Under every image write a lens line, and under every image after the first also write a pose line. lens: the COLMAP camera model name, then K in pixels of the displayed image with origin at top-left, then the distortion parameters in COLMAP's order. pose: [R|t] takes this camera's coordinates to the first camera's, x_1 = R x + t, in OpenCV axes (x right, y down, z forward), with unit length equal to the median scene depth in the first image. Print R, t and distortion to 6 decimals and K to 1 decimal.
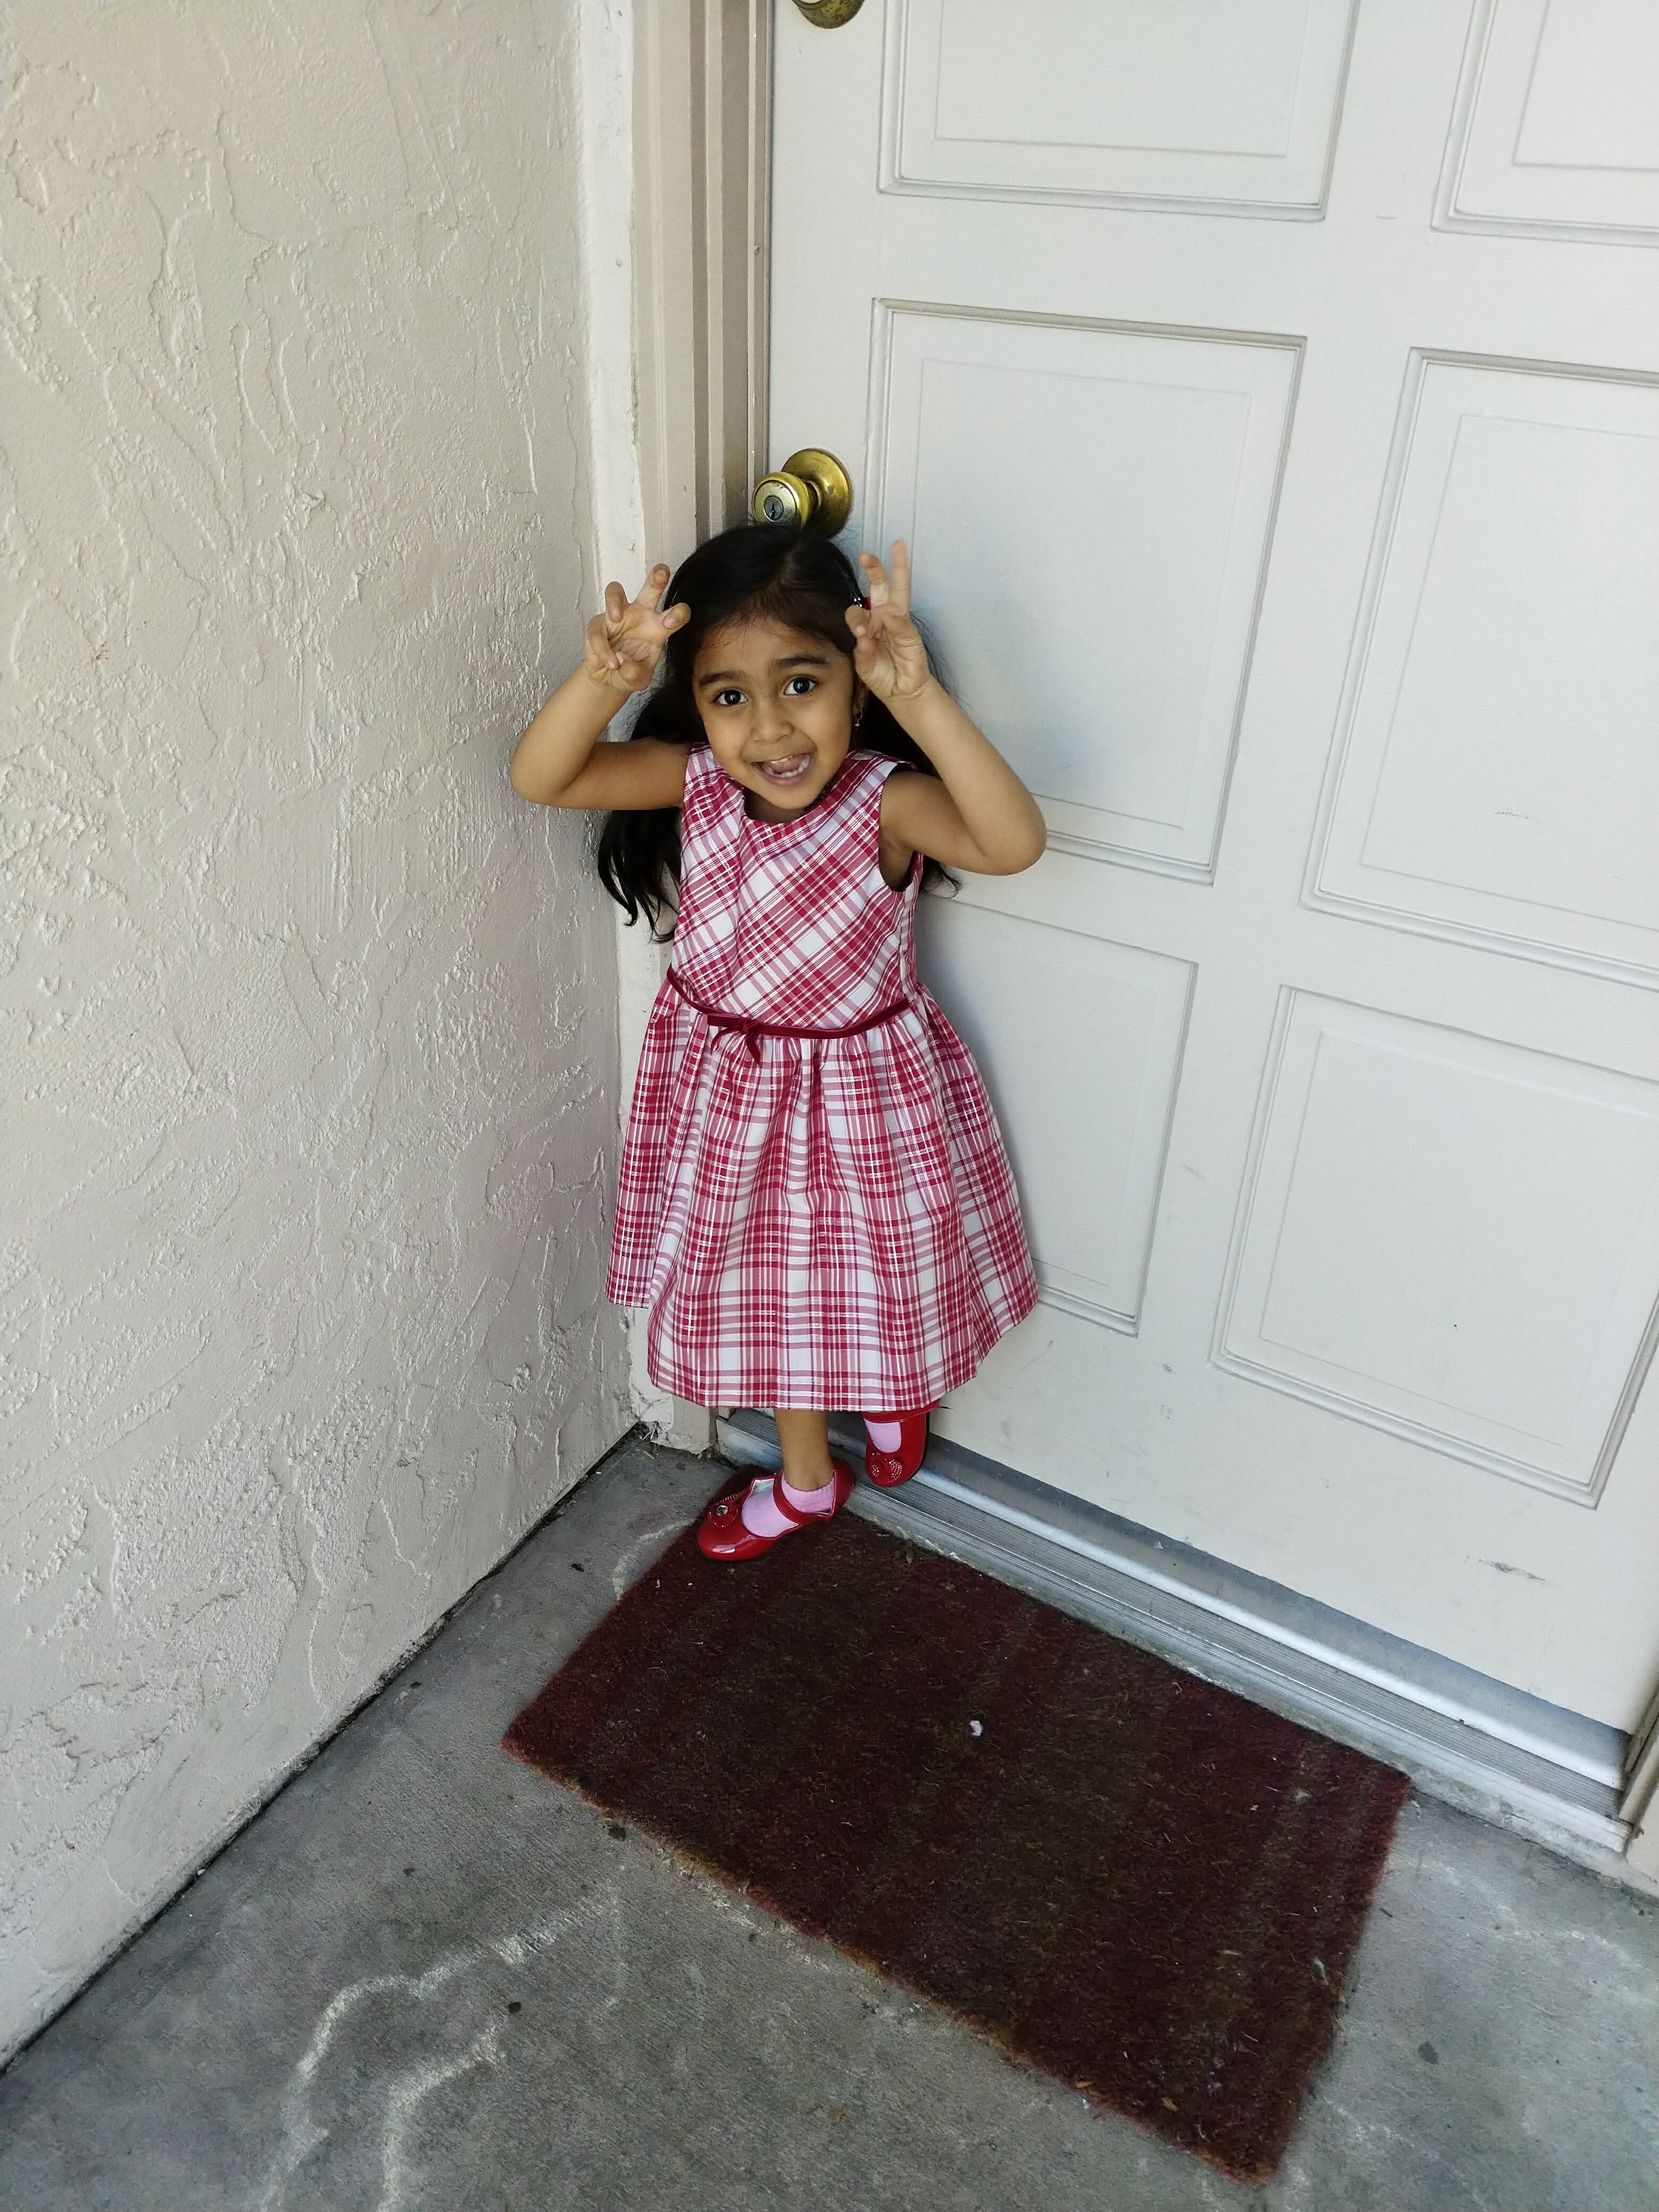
lens RADIAL K [[1626.6, 0, 834.6], [0, 1626.6, 1072.6], [0, 0, 1]] dist [0.033812, -0.060057]
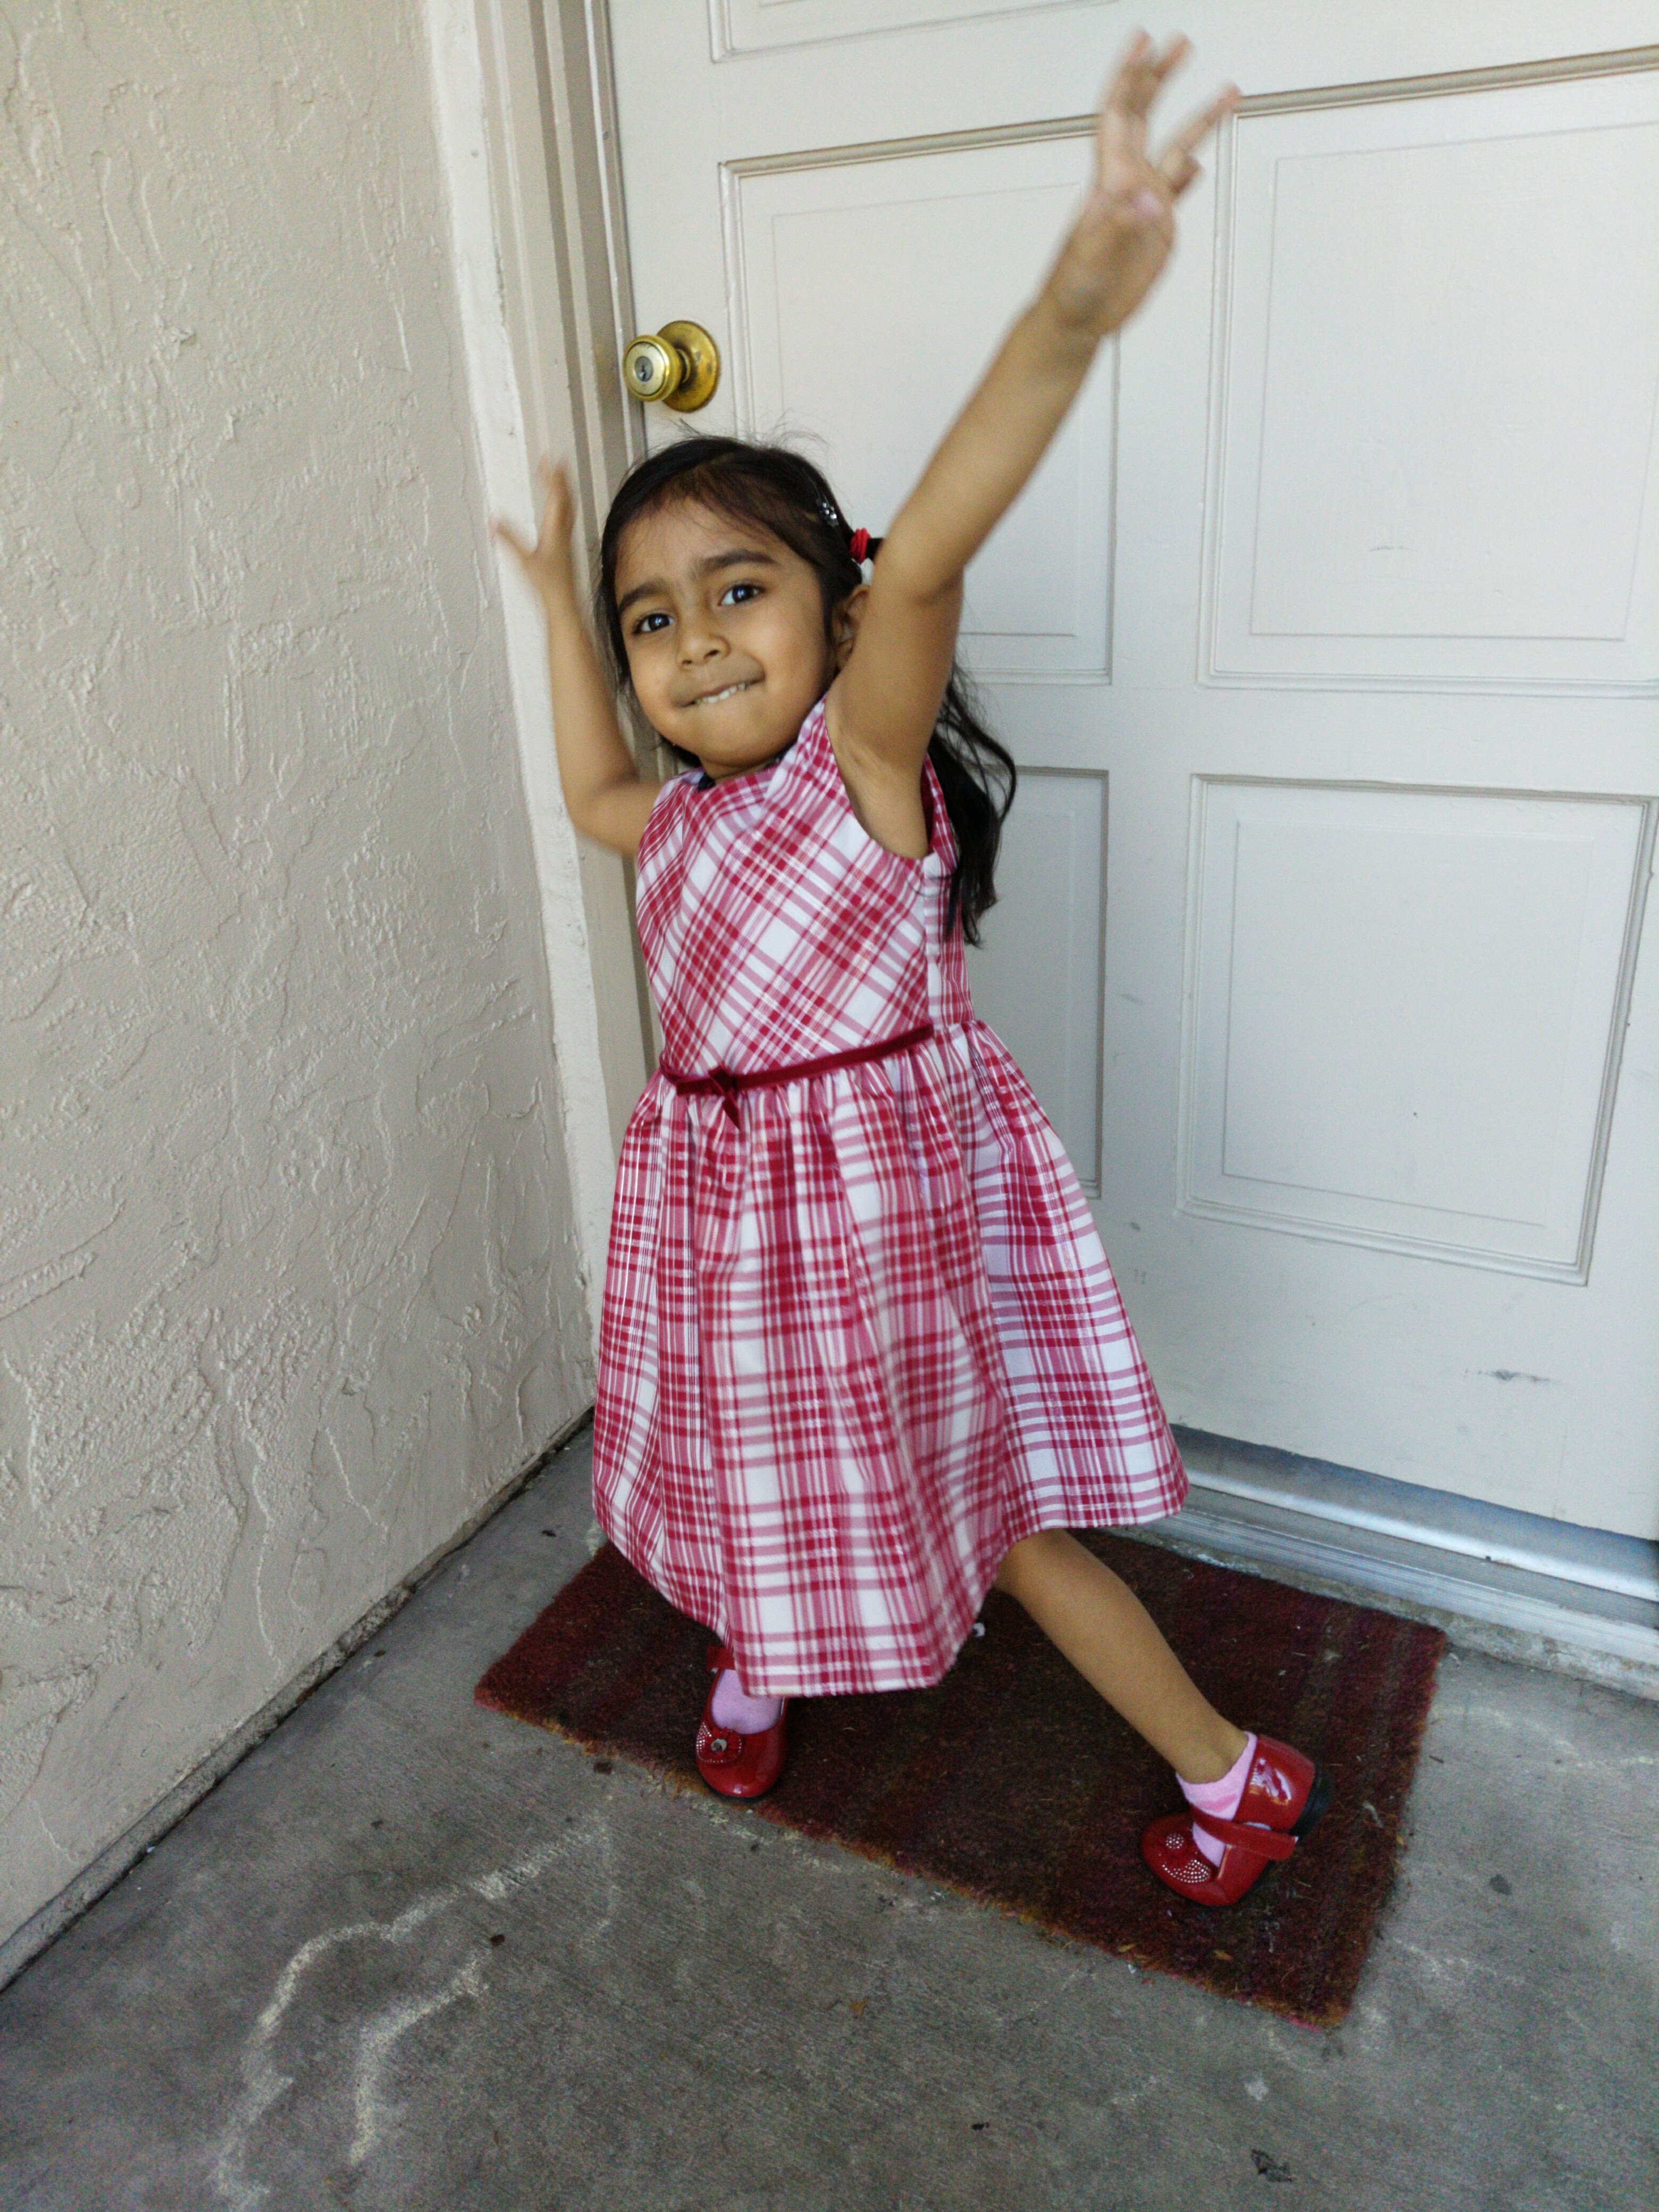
lens RADIAL K [[1626.6, 0, 844.9], [0, 1626.6, 1120.3], [0, 0, 1]] dist [0.033812, -0.060057]
pose [[0.995056, -0.097416, 0.019344, 0.023160], [0.099119, 0.986359, -0.131423, 0.263717], [-0.006278, 0.132690, 0.991138, 0.038259]]
